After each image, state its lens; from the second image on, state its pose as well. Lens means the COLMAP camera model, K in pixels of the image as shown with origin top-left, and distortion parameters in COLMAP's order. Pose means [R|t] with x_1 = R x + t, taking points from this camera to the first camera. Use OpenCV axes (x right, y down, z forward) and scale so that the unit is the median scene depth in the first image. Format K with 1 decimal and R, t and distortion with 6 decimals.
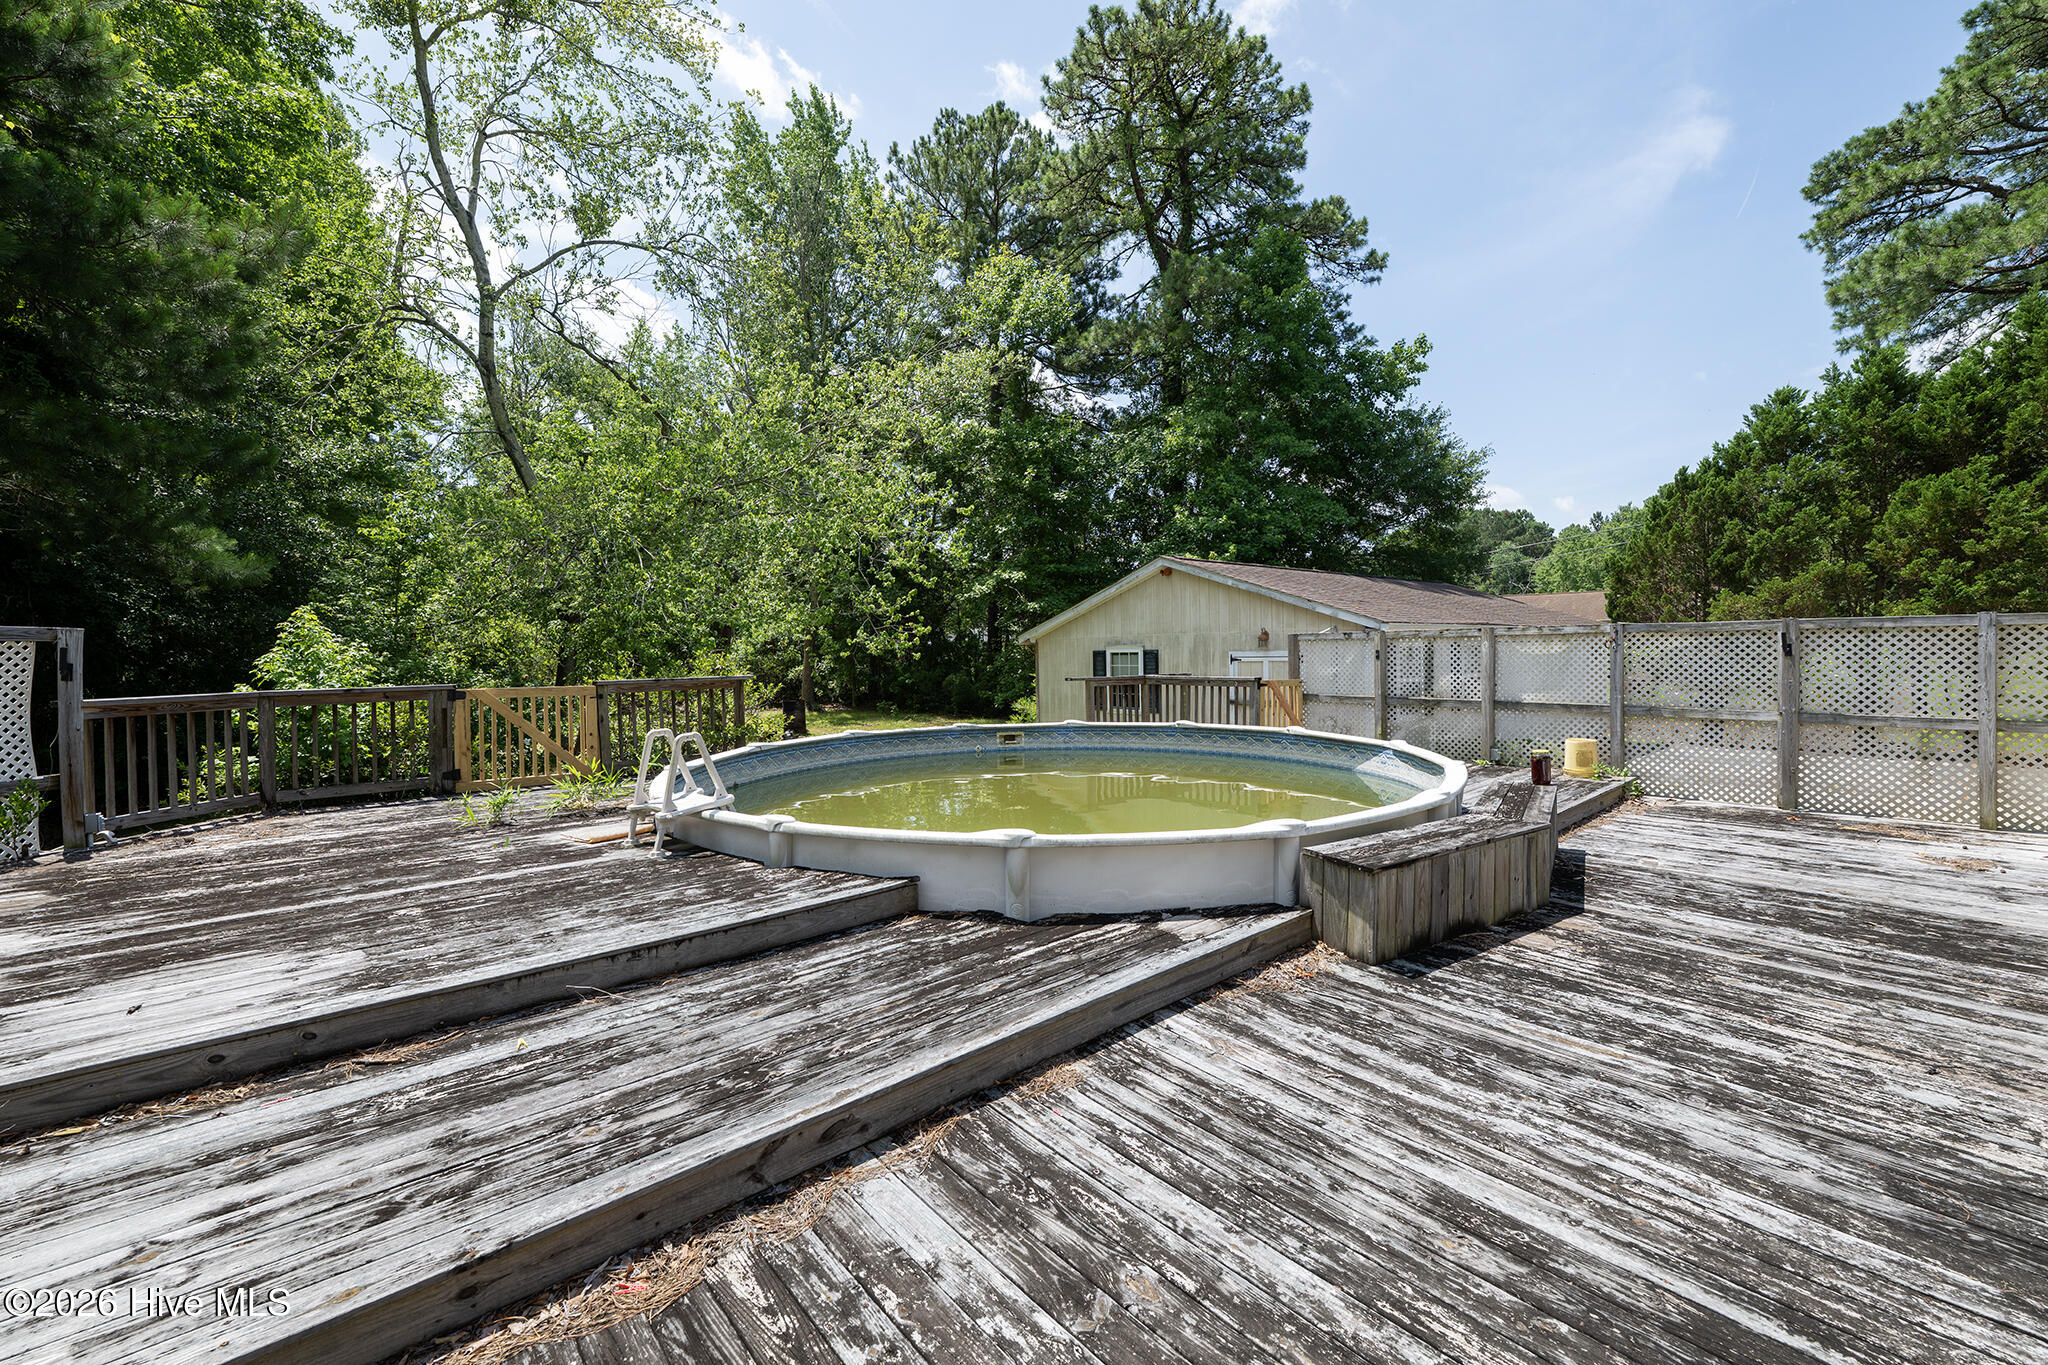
lens RADIAL K [[825.8, 0, 1015.3], [0, 825.8, 645.6], [0, 0, 1]] dist [0.001168, 0.000190]
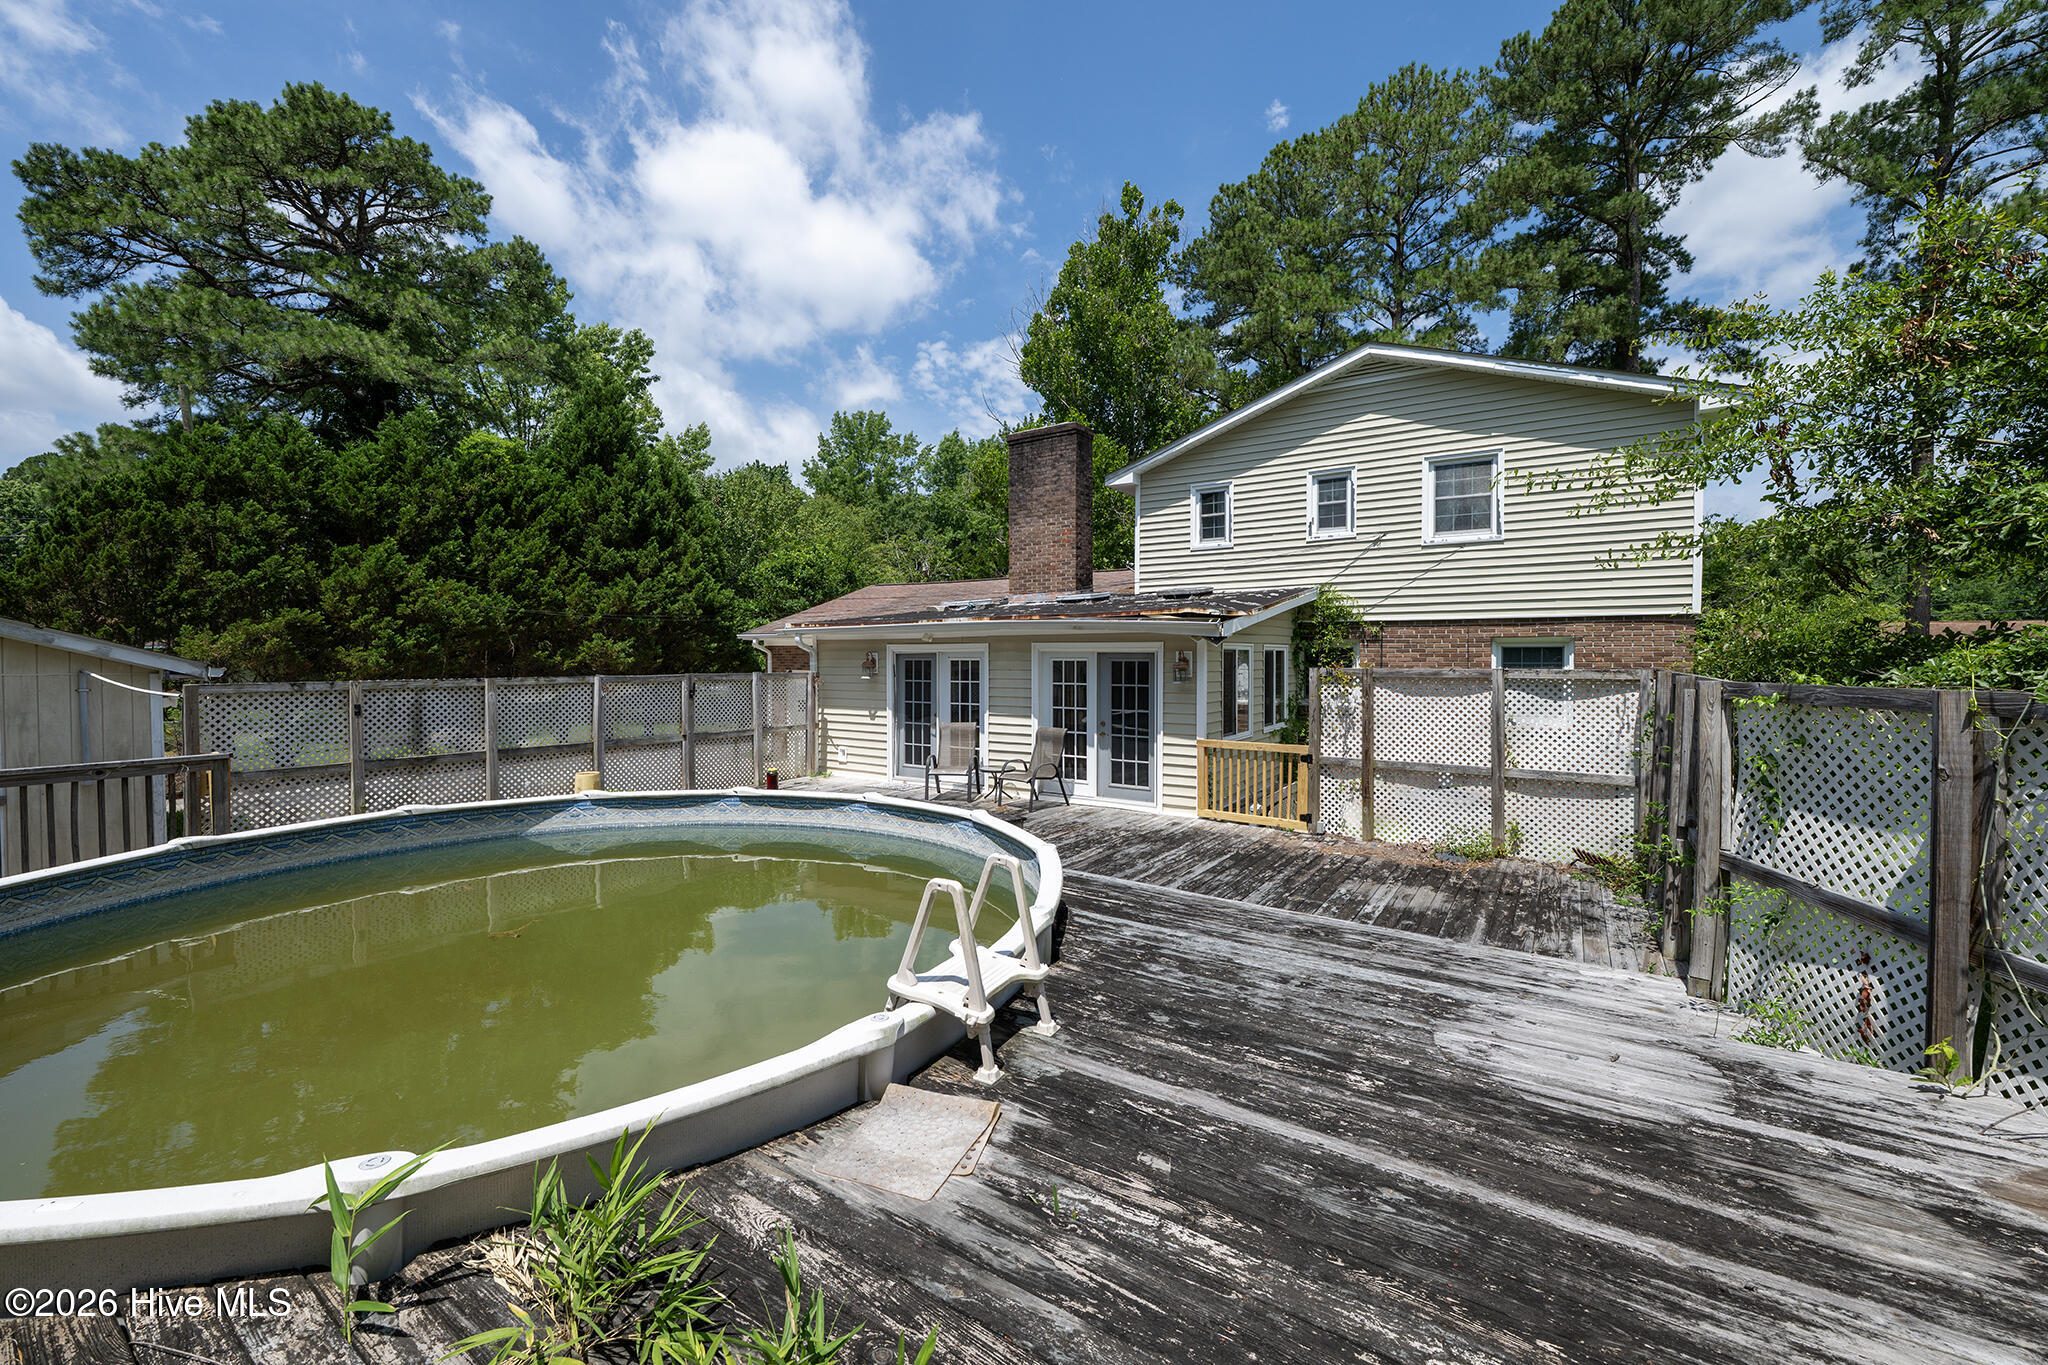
lens RADIAL K [[825.8, 0, 1035.6], [0, 825.8, 671.6], [0, 0, 1]] dist [0.001168, 0.000190]
pose [[-0.291955, 0.002727, 0.956428, -1.566776], [-0.000820, 0.999995, -0.003102, -0.073009], [-0.956432, -0.001690, -0.291951, 1.710099]]
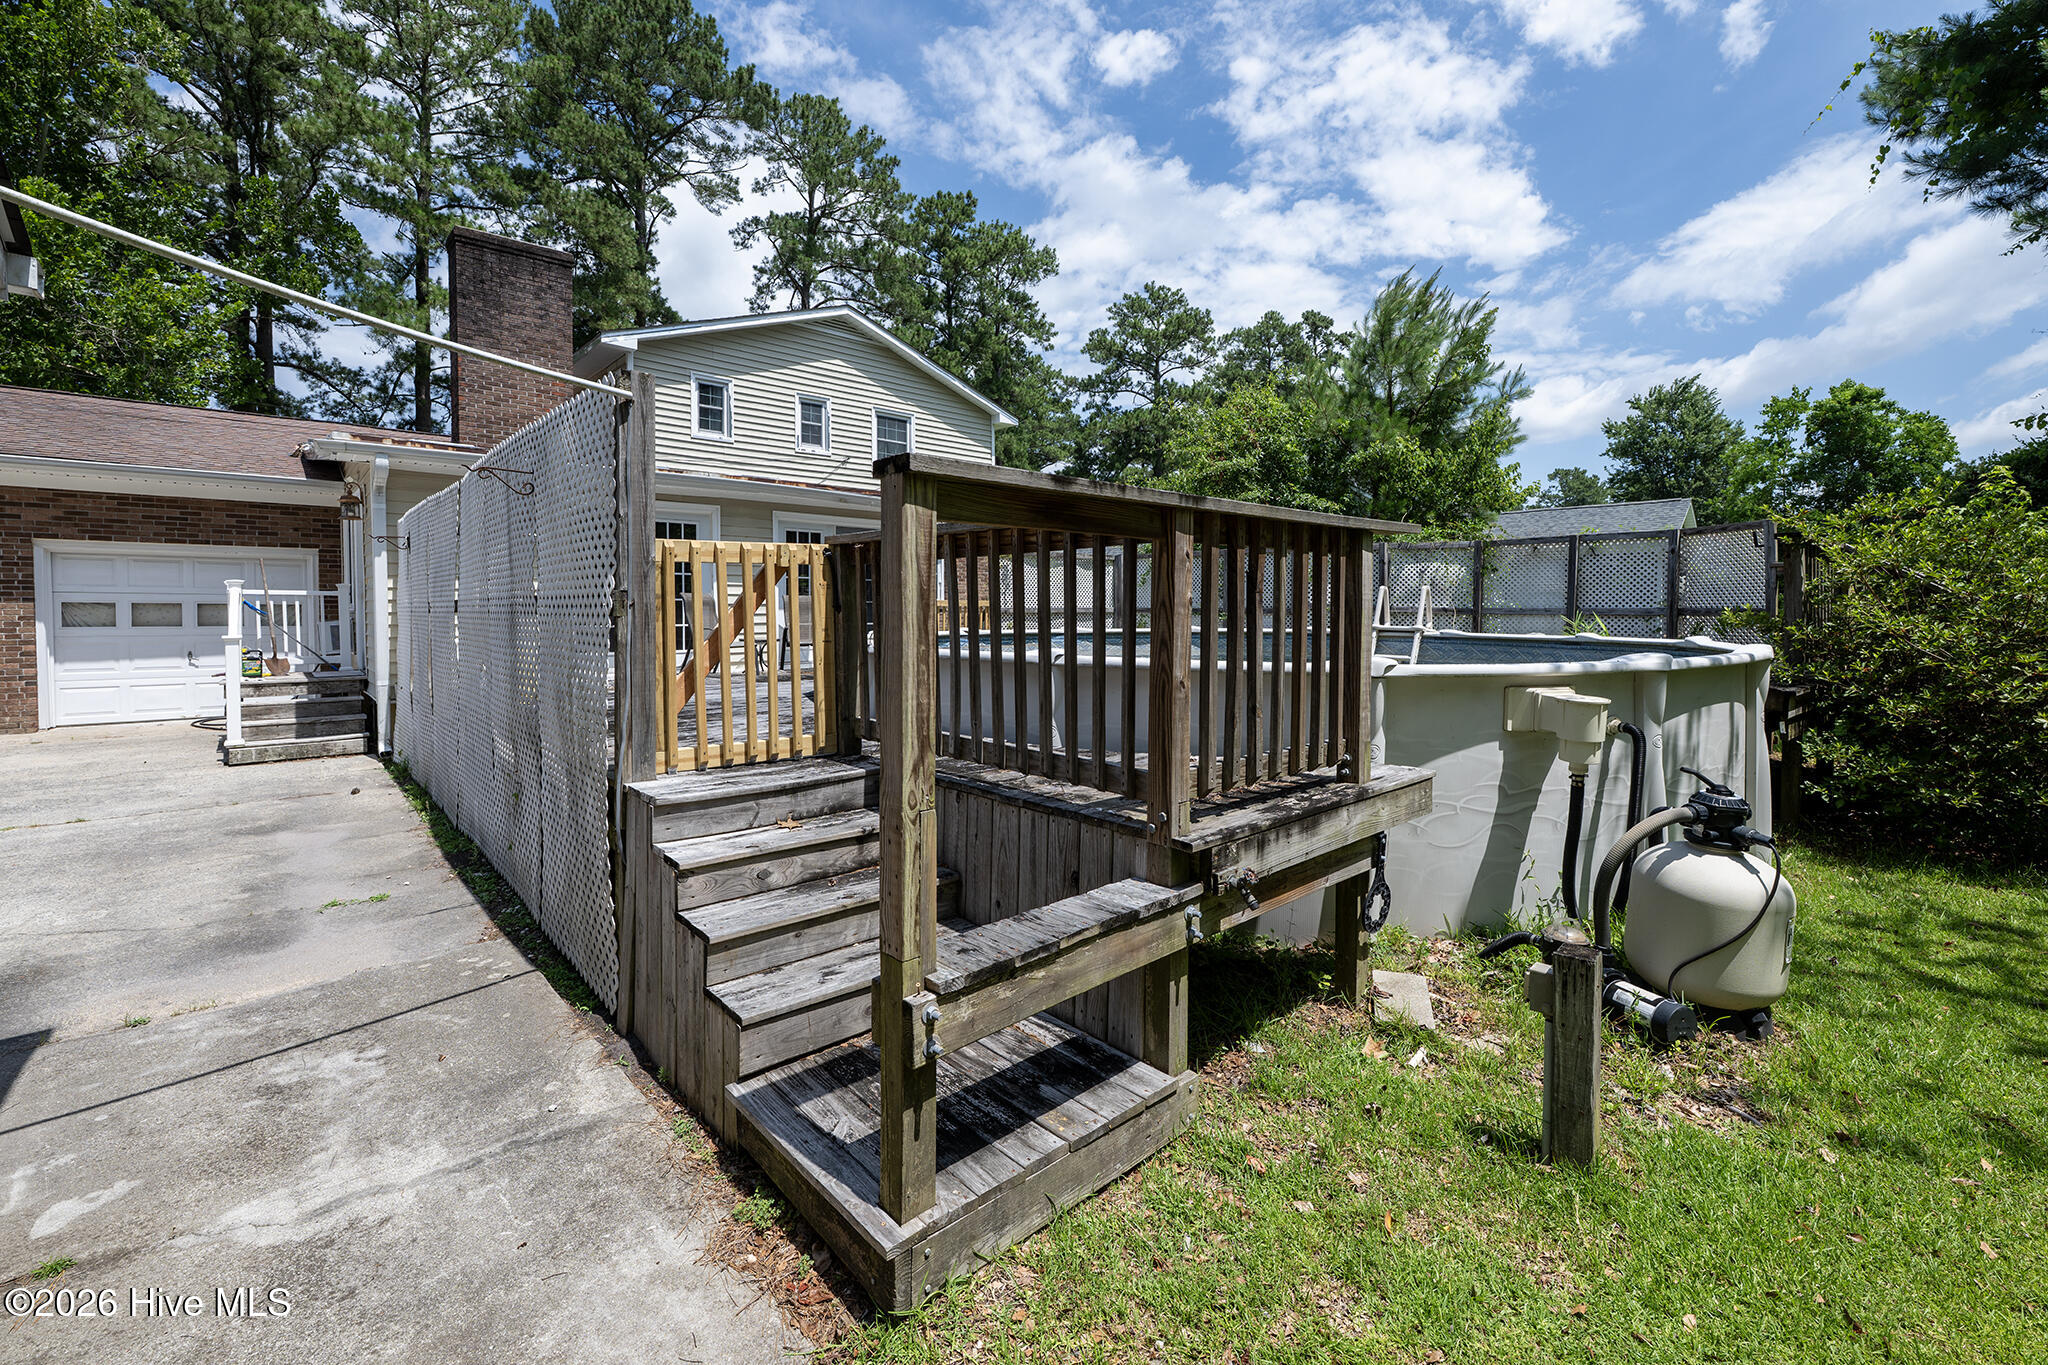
lens RADIAL K [[846.5, 0, 1029.0], [0, 846.5, 638.6], [0, 0, 1]] dist [0.000896, -0.000891]
pose [[-0.998163, 0.022146, -0.056391, 0.711962], [0.020606, 0.999402, 0.027751, 0.223299], [0.056972, 0.026538, -0.998023, 4.059402]]
